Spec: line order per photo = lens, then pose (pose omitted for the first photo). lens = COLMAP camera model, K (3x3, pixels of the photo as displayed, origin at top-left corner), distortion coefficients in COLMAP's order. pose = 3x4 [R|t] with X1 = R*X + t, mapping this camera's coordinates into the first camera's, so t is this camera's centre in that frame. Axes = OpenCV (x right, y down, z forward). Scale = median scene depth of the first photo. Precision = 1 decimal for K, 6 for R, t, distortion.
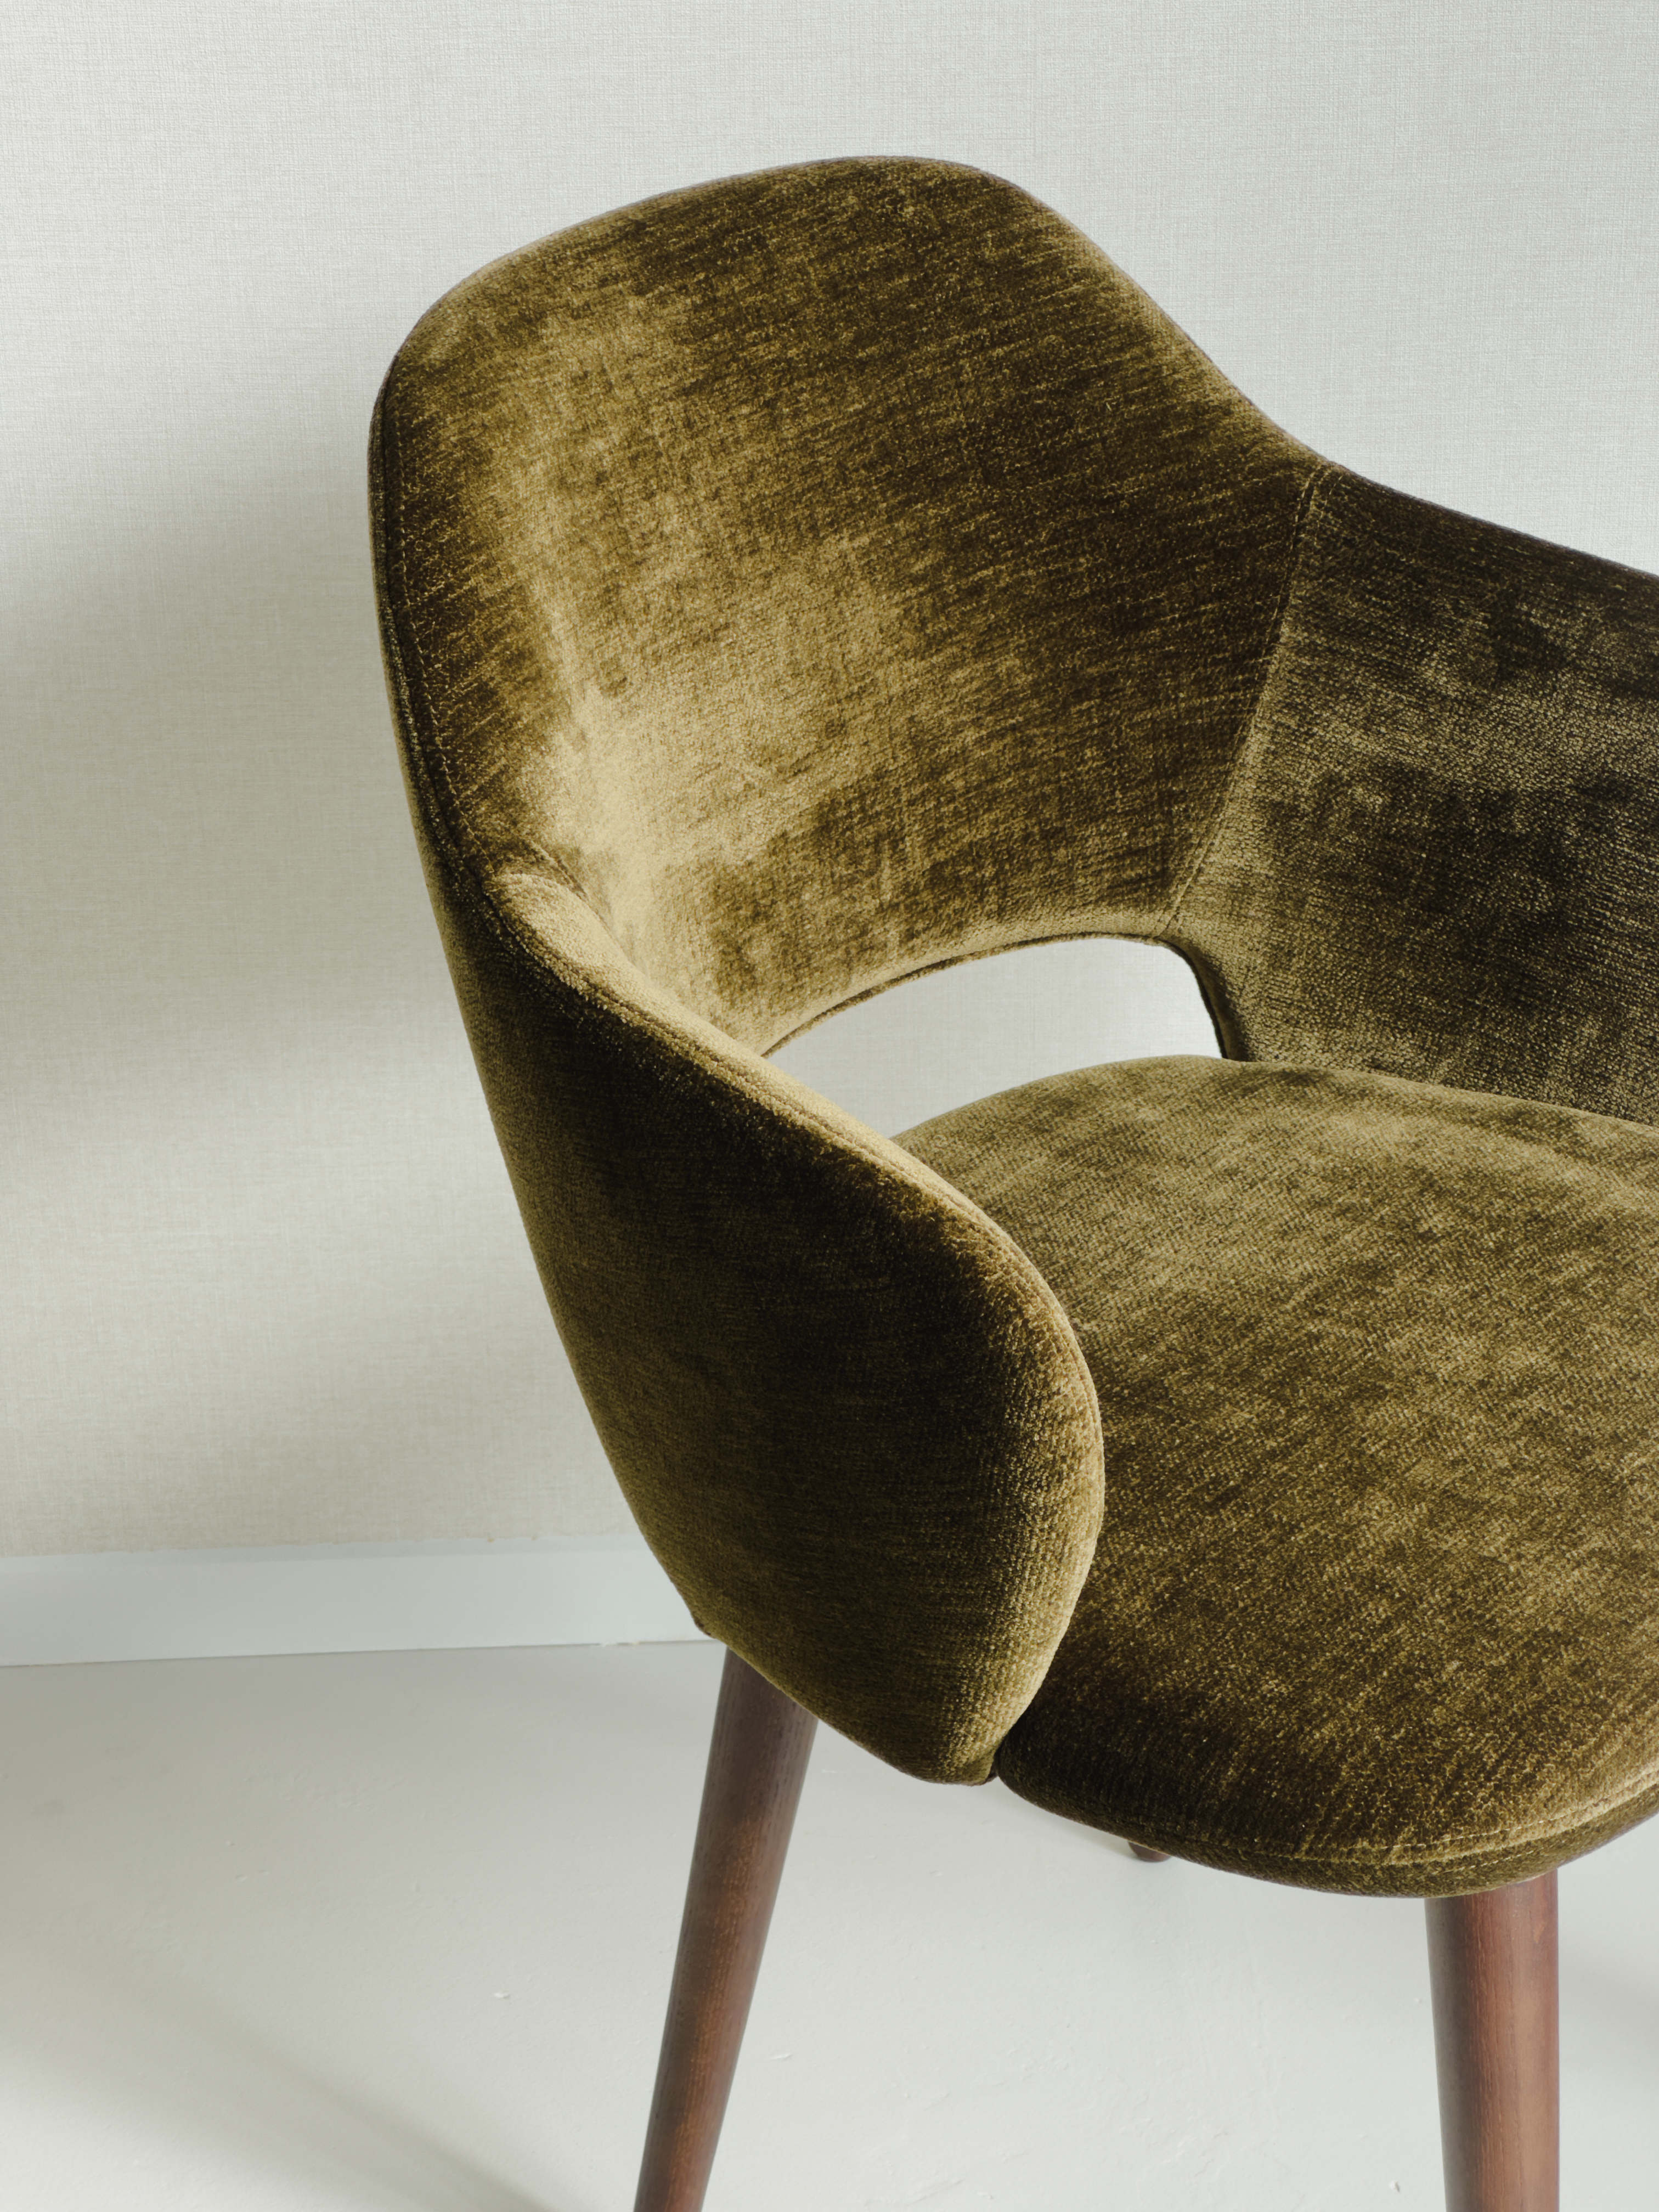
lens RADIAL K [[4631.5, 0, 829.5], [0, 4631.5, 1106.0], [0, 0, 1]] dist [-0.375669, 9.981746]
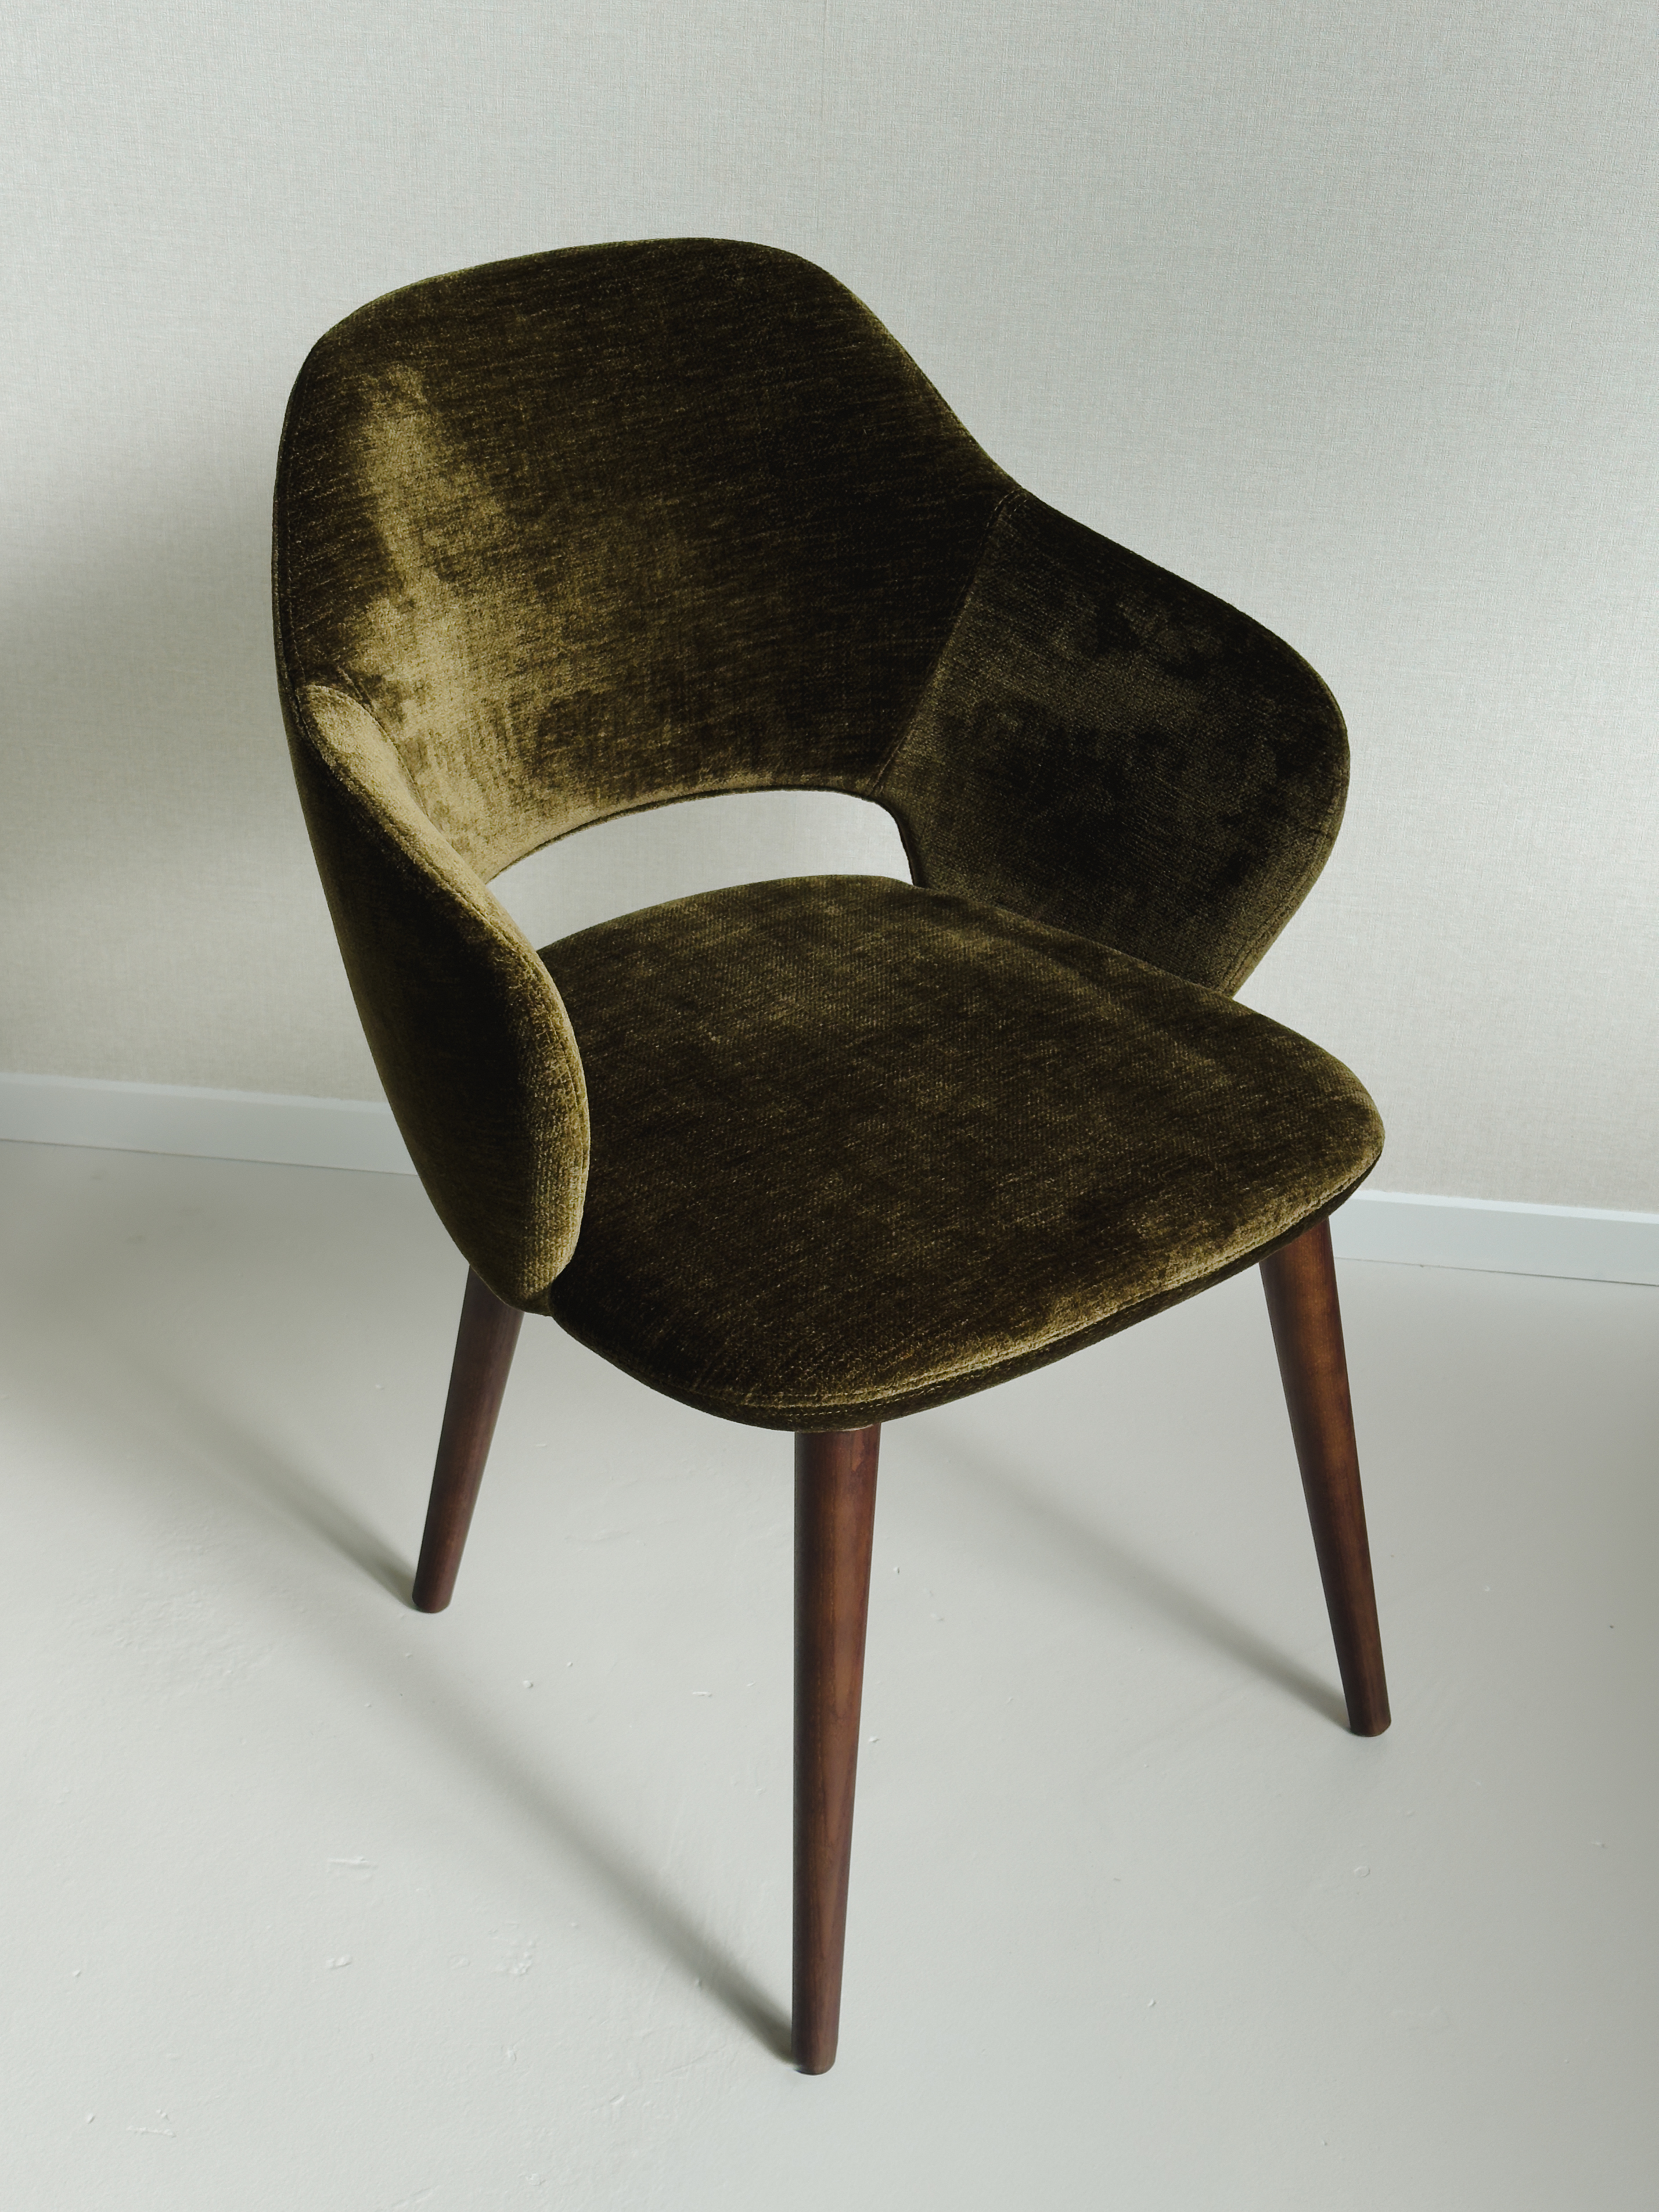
lens RADIAL K [[3066.5, 0, 829.5], [0, 3066.5, 1106.0], [0, 0, 1]] dist [0.250984, -0.065567]
pose [[0.974000, 0.156496, -0.163806, 0.250737], [-0.144067, 0.985888, 0.085263, -0.021484], [0.174838, -0.059447, 0.982801, 0.005353]]
